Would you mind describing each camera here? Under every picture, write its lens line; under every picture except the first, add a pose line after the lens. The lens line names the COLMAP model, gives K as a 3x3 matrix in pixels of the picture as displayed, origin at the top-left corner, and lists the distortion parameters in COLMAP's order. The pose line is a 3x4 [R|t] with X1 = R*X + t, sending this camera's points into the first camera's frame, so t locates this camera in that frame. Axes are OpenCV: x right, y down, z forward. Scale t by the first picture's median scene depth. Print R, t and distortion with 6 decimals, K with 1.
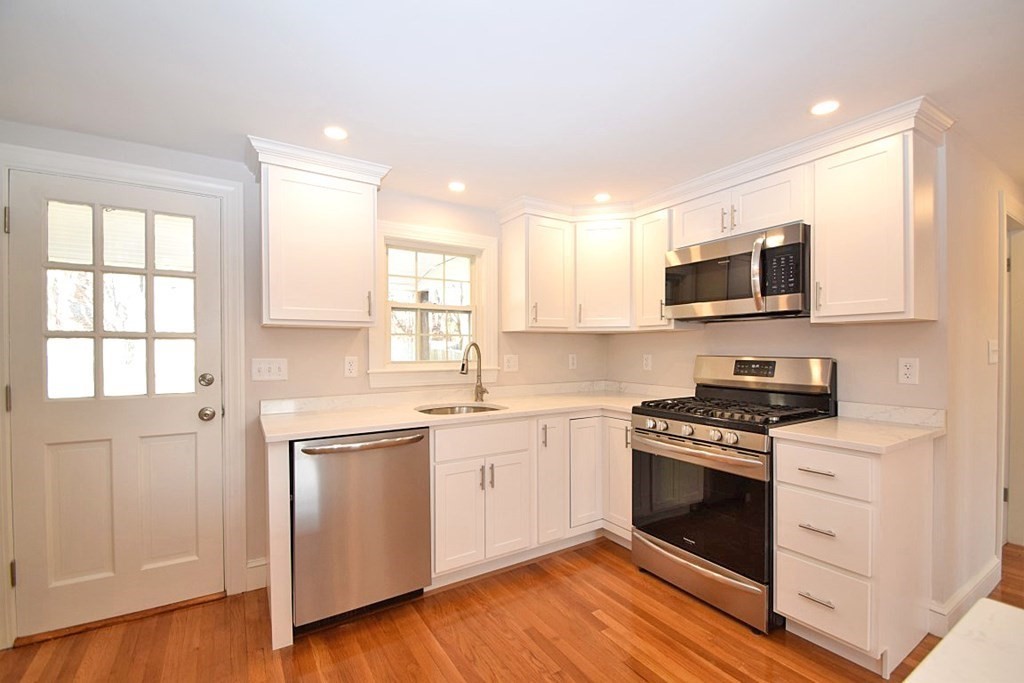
lens RADIAL K [[449.0, 0, 513.4], [0, 449.0, 351.0], [0, 0, 1]] dist [0.000394, -0.007292]
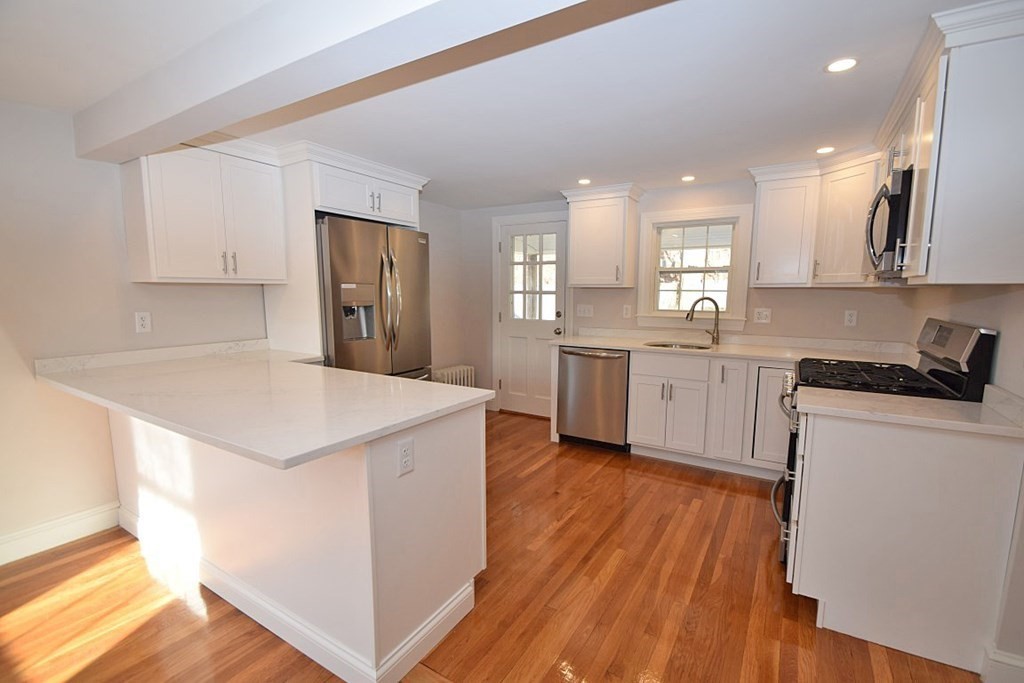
lens RADIAL K [[449.0, 0, 513.9], [0, 449.0, 351.0], [0, 0, 1]] dist [0.000394, -0.007292]
pose [[0.436765, 0.123736, -0.891025, 0.918708], [-0.012170, 0.991217, 0.131684, -0.031868], [0.899493, -0.046671, 0.434435, -0.060267]]
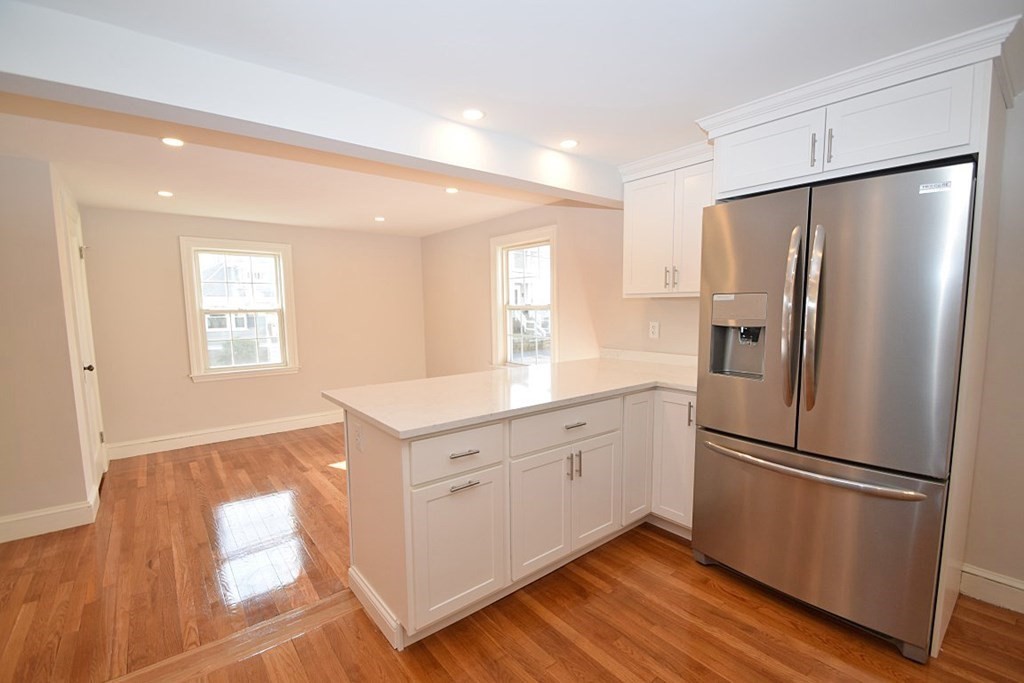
lens RADIAL K [[449.0, 0, 515.4], [0, 449.0, 352.1], [0, 0, 1]] dist [0.000394, -0.007292]
pose [[-0.992733, 0.026248, -0.117444, 0.166482], [0.012752, 0.993374, 0.114219, -0.040410], [0.119664, 0.111891, -0.986489, 0.830274]]
